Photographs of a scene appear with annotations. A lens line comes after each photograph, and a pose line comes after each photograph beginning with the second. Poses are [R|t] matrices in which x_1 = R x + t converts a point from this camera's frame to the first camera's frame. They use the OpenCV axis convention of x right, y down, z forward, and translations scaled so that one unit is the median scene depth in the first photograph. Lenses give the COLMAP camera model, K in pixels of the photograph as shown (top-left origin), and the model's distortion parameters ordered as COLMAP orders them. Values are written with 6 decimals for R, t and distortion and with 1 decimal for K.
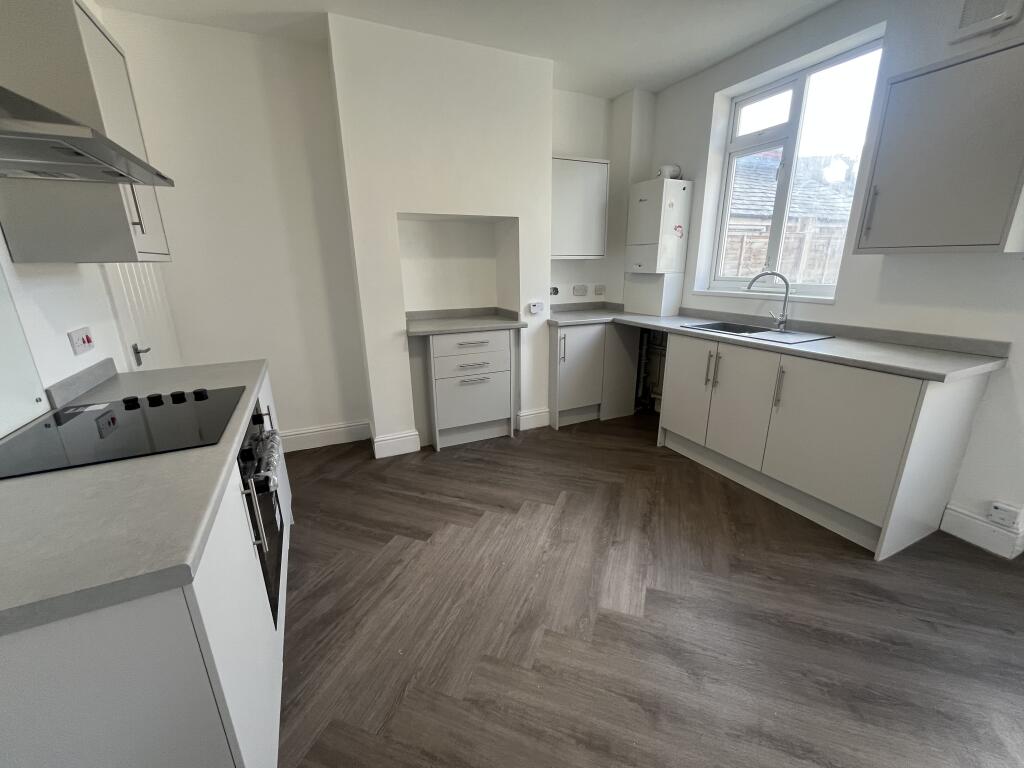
lens RADIAL K [[412.1, 0, 512.0], [0, 412.1, 384.0], [0, 0, 1]] dist [-0.003569, -0.000055]
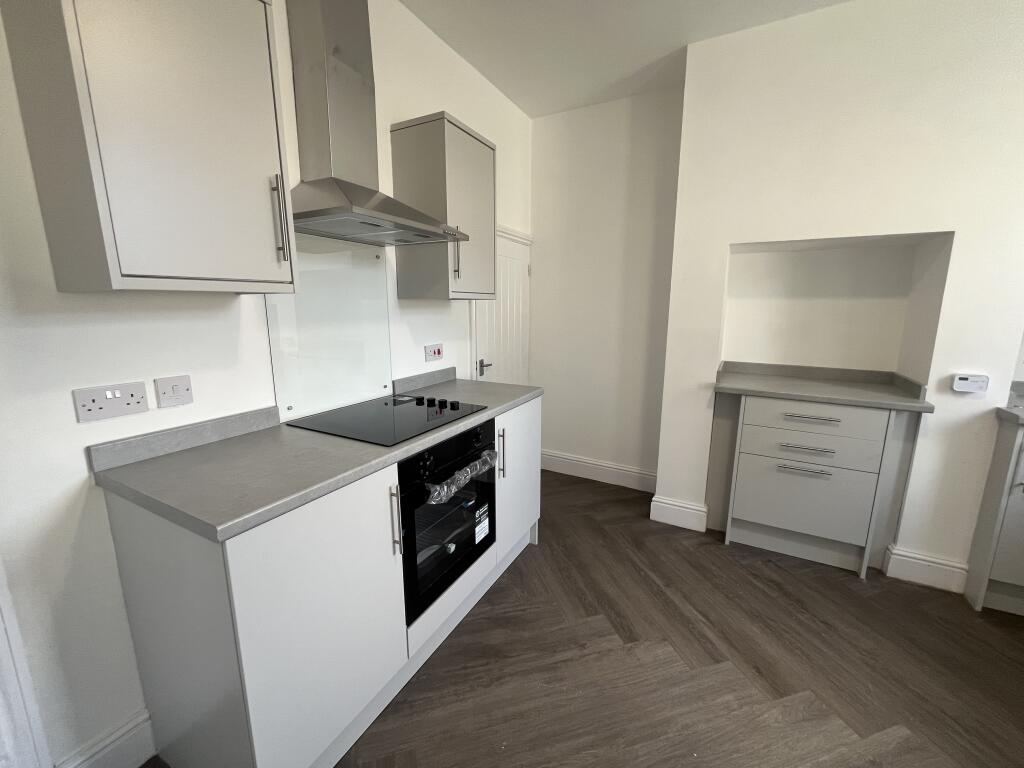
lens RADIAL K [[412.1, 0, 512.0], [0, 412.1, 384.0], [0, 0, 1]] dist [-0.003569, -0.000055]
pose [[0.590066, 0.165786, -0.790150, 0.151213], [-0.237516, 0.971026, 0.026365, -0.055144], [0.771627, 0.172116, 0.612346, 0.187197]]
